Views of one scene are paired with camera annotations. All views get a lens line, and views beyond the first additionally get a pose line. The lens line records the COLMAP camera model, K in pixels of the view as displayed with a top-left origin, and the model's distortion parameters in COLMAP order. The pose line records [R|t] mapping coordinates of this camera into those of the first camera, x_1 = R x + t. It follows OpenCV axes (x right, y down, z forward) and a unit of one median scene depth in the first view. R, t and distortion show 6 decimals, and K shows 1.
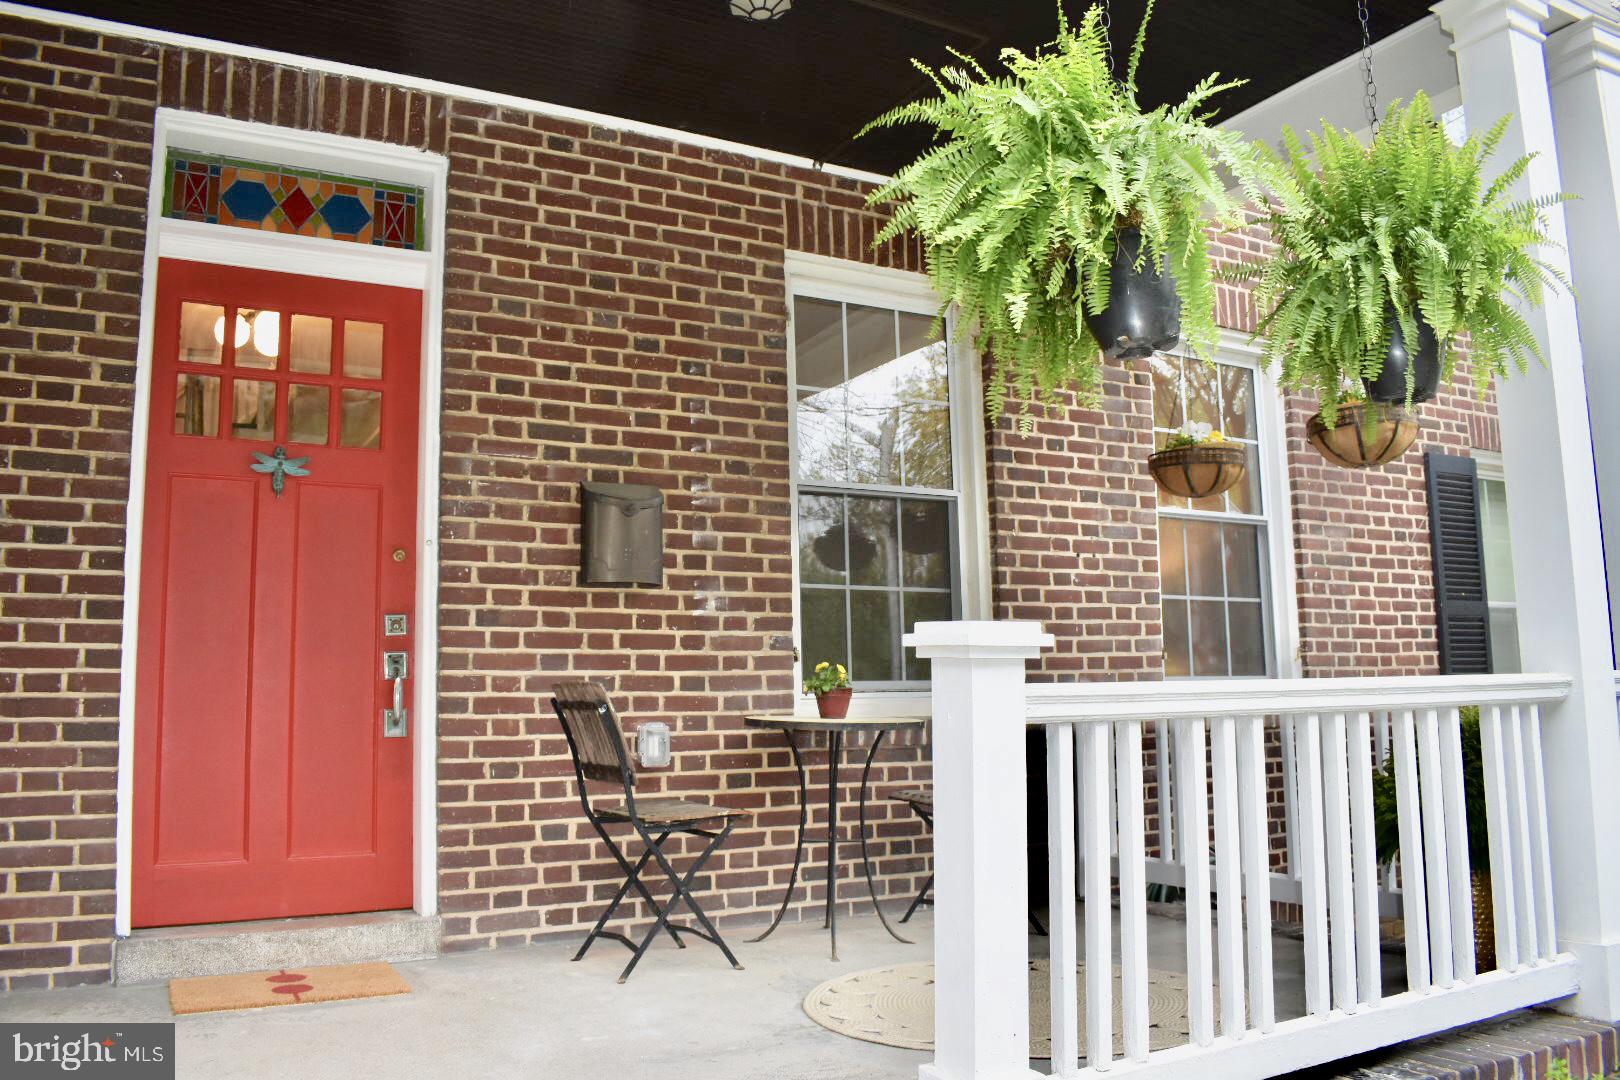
lens RADIAL K [[1268.3, 0, 810.4], [0, 1268.3, 535.9], [0, 0, 1]] dist [-0.091806, 0.009752]
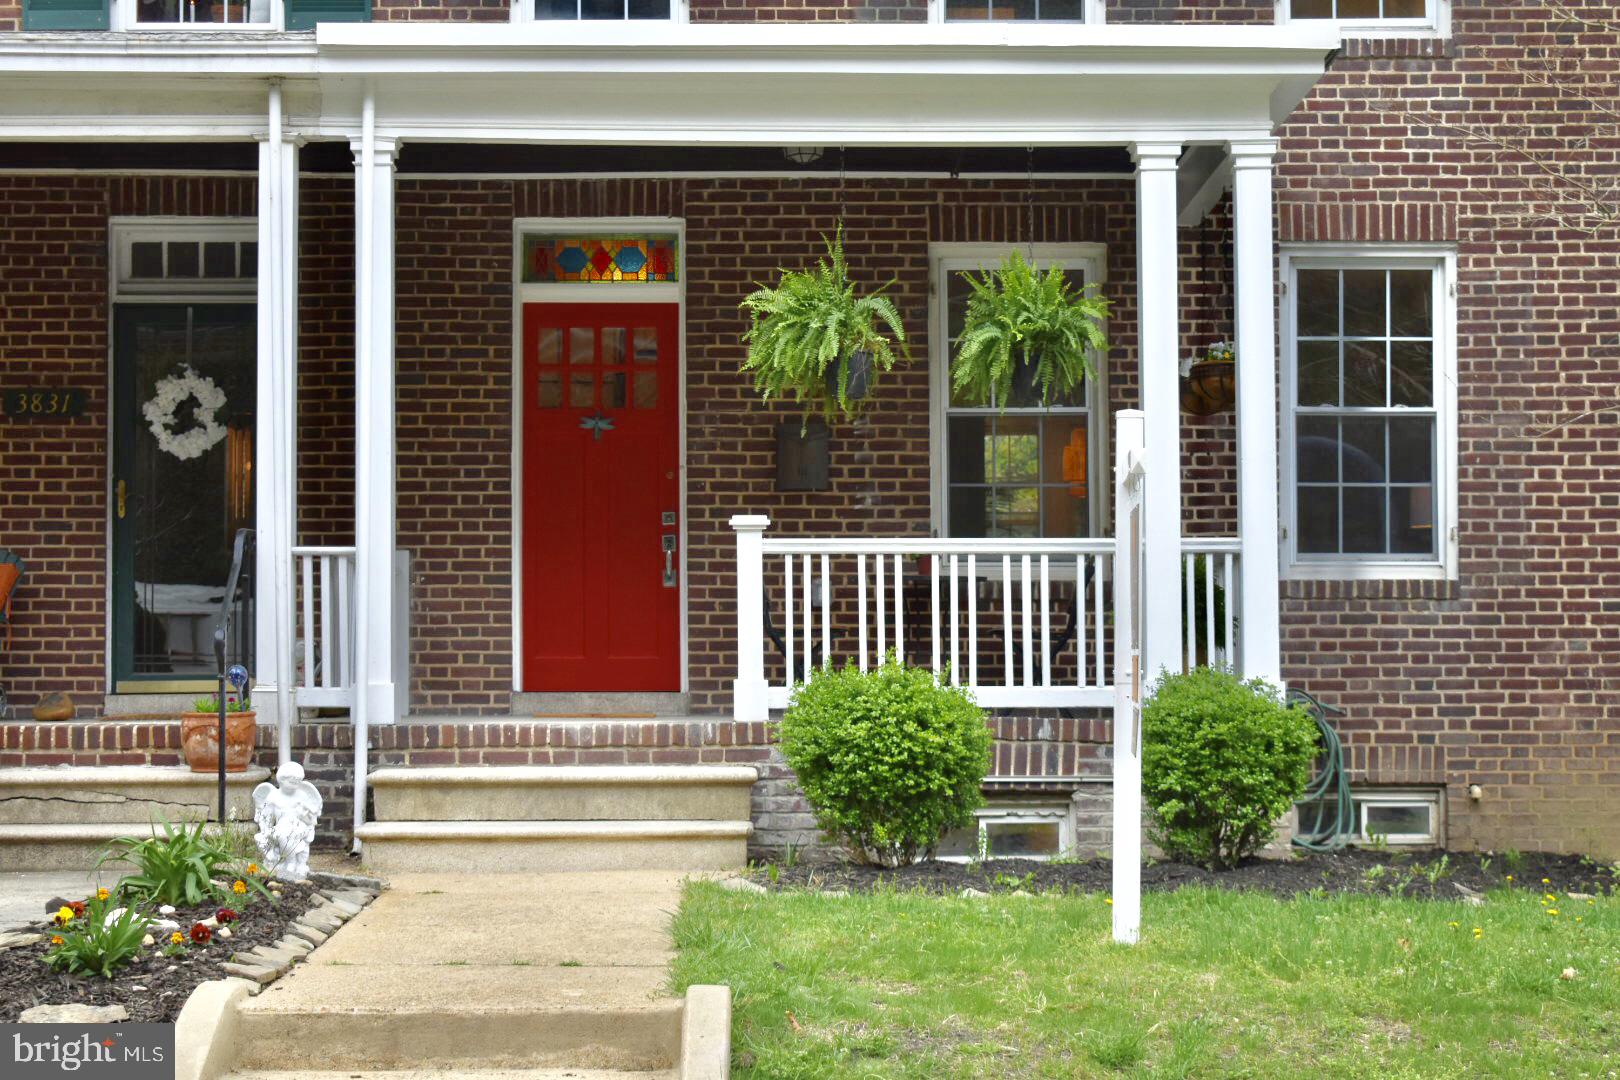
lens RADIAL K [[3125.3, 0, 810.3], [0, 3125.3, 543.6], [0, 0, 1]] dist [0.073515, 0.000000]
pose [[0.879014, -0.011252, -0.476662, 1.768767], [0.047968, 0.996736, 0.064929, -0.150987], [0.474376, -0.079938, 0.876685, -2.473904]]
